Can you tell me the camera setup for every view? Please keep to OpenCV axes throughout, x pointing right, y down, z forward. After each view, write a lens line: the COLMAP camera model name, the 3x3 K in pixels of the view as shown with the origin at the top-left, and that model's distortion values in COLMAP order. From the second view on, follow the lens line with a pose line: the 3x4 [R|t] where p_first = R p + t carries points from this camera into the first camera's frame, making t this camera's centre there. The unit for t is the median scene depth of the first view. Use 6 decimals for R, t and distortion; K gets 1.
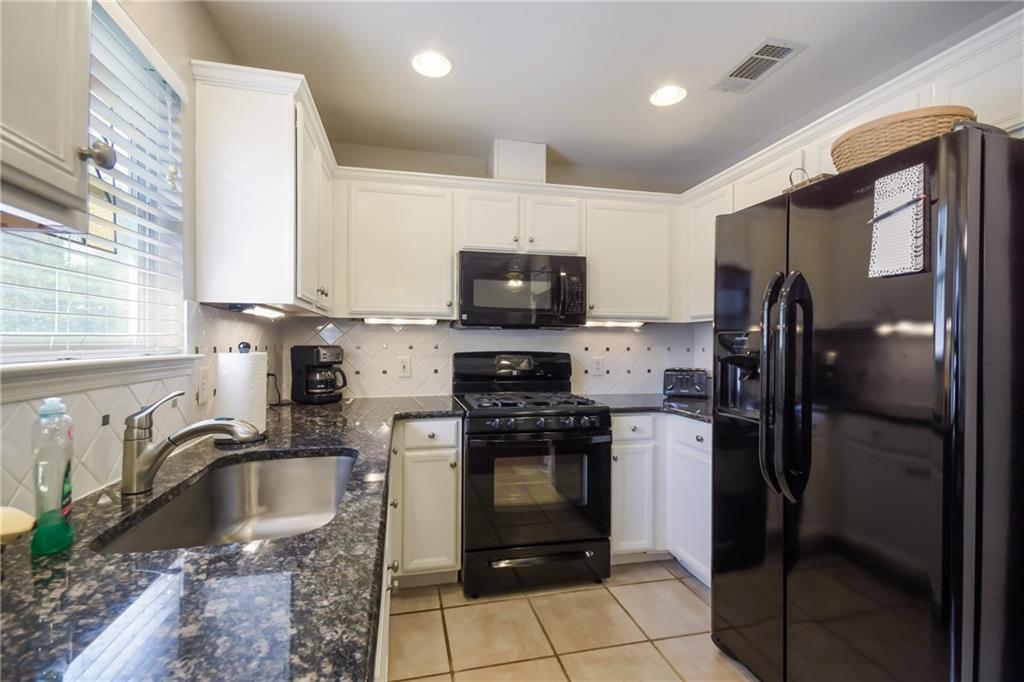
lens RADIAL K [[446.5, 0, 502.8], [0, 446.5, 341.3], [0, 0, 1]] dist [0.002339, -0.000046]
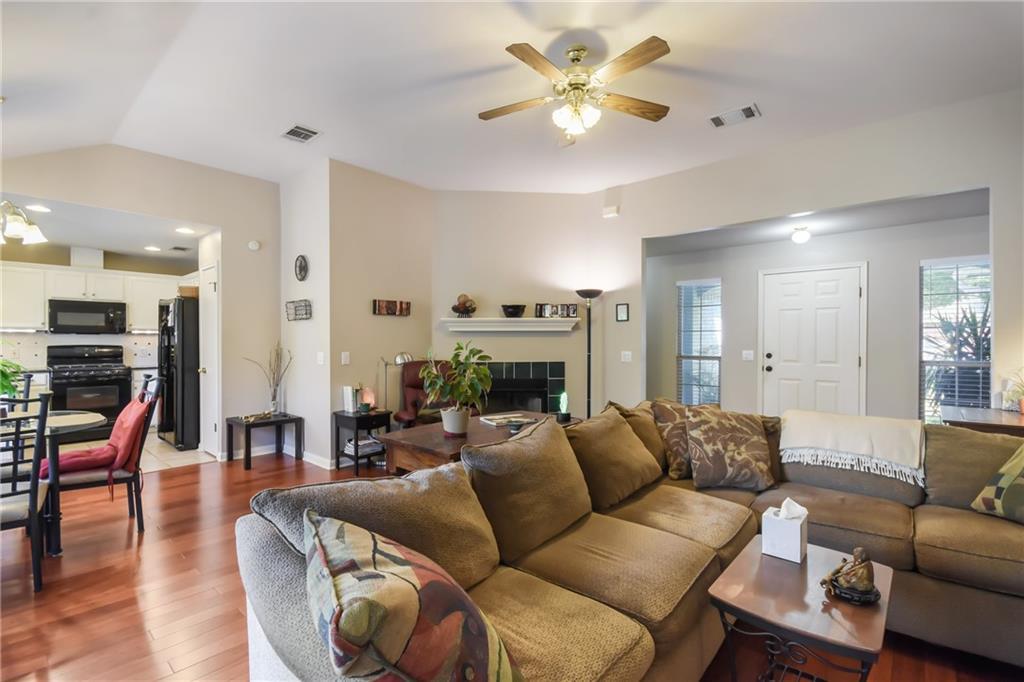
lens RADIAL K [[463.4, 0, 502.8], [0, 463.4, 341.2], [0, 0, 1]] dist [0.010525, -0.011406]
pose [[0.815442, -0.006099, 0.578807, 0.420523], [0.000430, 0.999951, 0.009931, -0.019173], [-0.578839, -0.007850, 0.815404, -2.244251]]
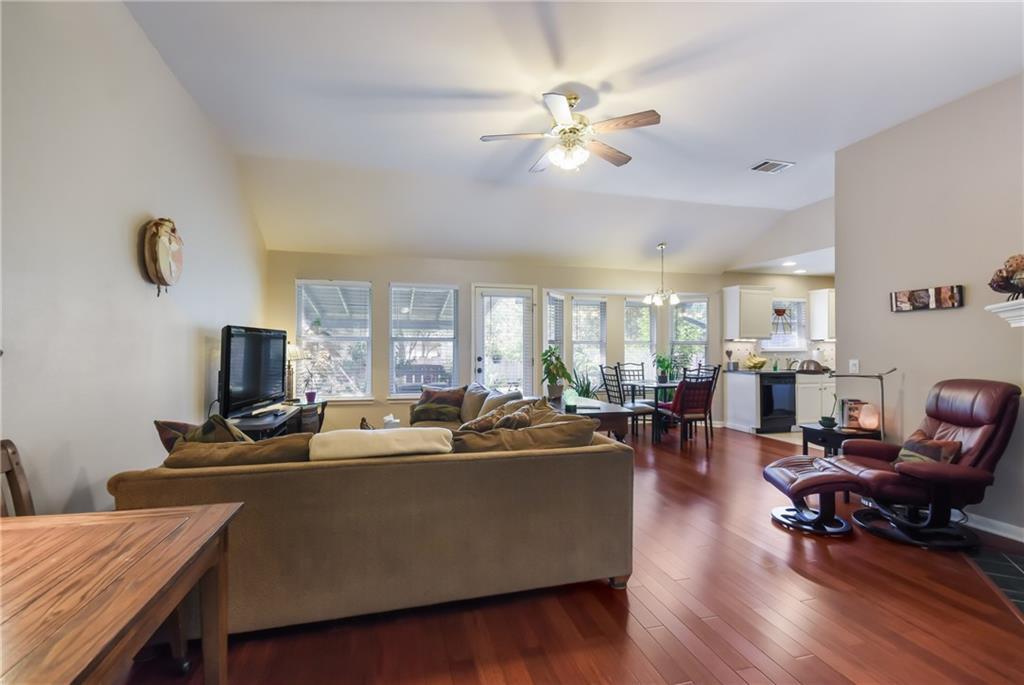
lens RADIAL K [[446.5, 0, 502.8], [0, 446.5, 342.8], [0, 0, 1]] dist [0.002339, -0.000046]
pose [[0.032250, -0.014204, -0.999379, 2.605989], [0.003280, 0.999895, -0.014106, 0.001205], [0.999474, -0.002823, 0.032293, -1.601870]]
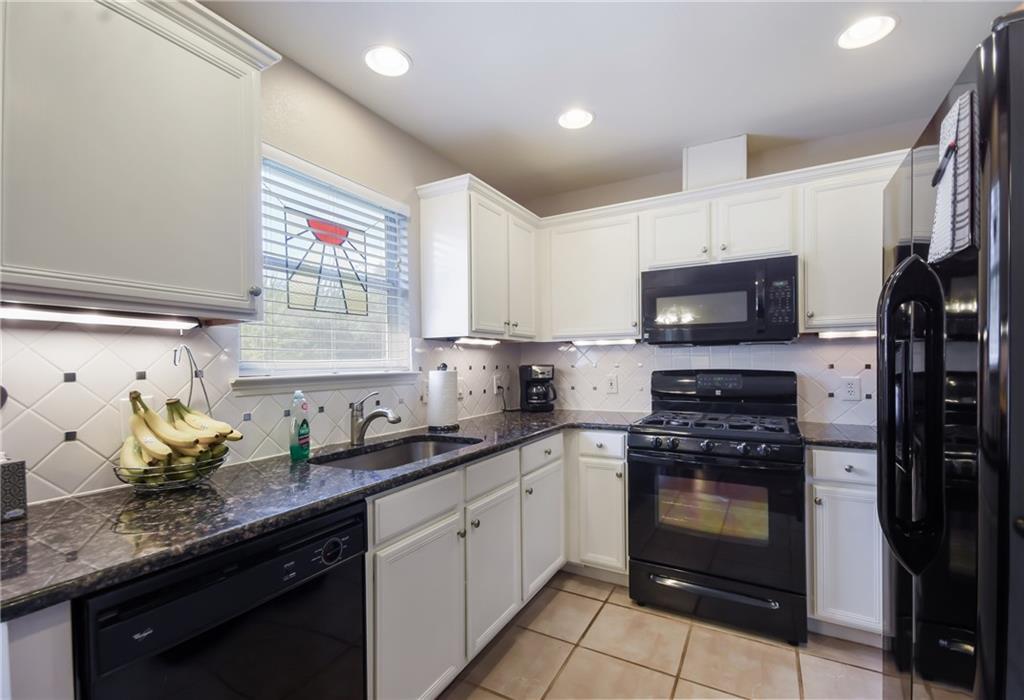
lens RADIAL K [[457.0, 0, 505.7], [0, 457.0, 364.6], [0, 0, 1]] dist [0.002591, 0.000419]
pose [[0.736485, -0.009236, -0.676390, 0.397740], [0.016058, 0.999864, 0.003832, 0.001981], [0.676263, -0.013684, 0.736533, 0.006655]]
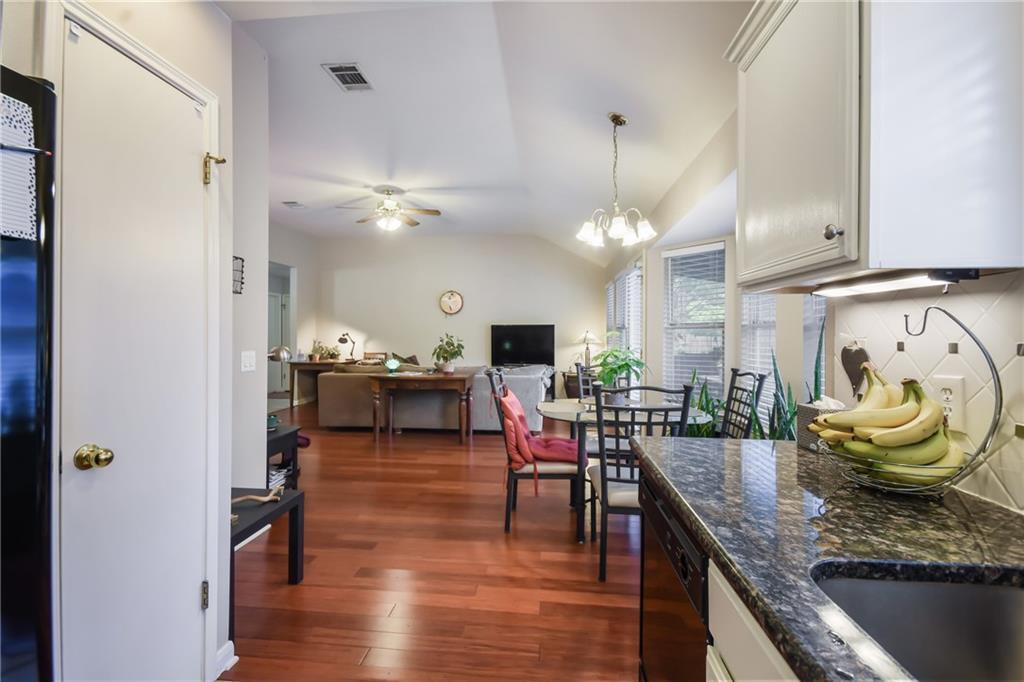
lens RADIAL K [[446.5, 0, 502.8], [0, 446.5, 341.3], [0, 0, 1]] dist [0.002339, -0.000046]
pose [[-0.945540, -0.010476, 0.325339, -0.049083], [-0.006886, 0.999902, 0.012182, 0.001892], [-0.325435, 0.009279, -0.945519, 0.658961]]
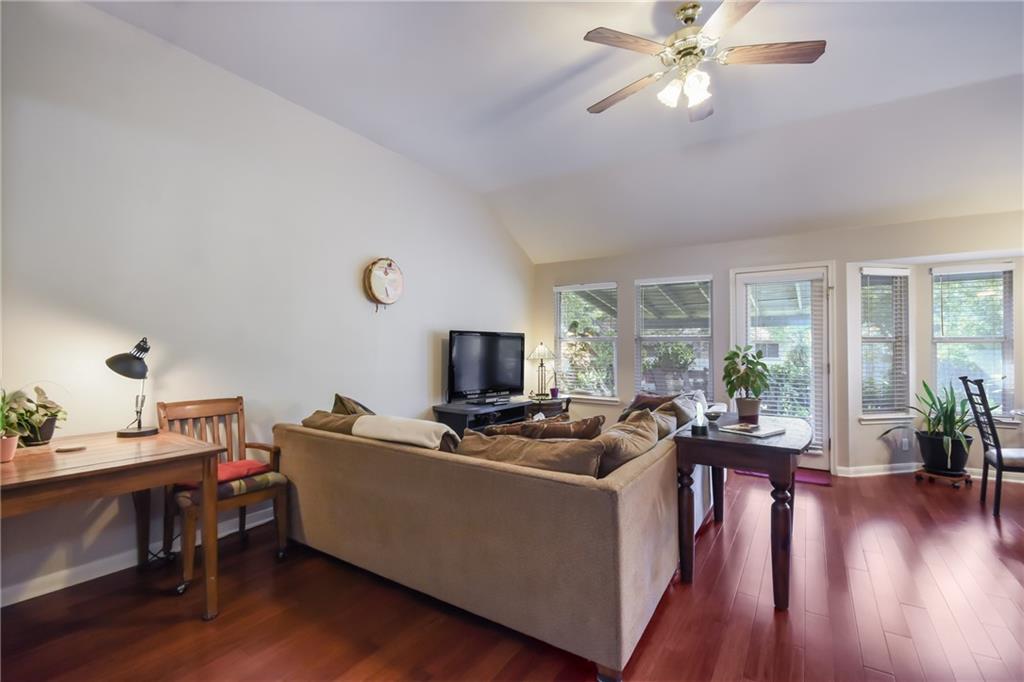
lens RADIAL K [[444.7, 0, 512.0], [0, 444.7, 341.0], [0, 0, 1]] dist [-0.001813, -0.000676]
pose [[-0.717963, -0.016586, -0.695883, 2.236924], [-0.001901, 0.999759, -0.021867, 0.006460], [0.696078, -0.014377, -0.717822, -0.927414]]
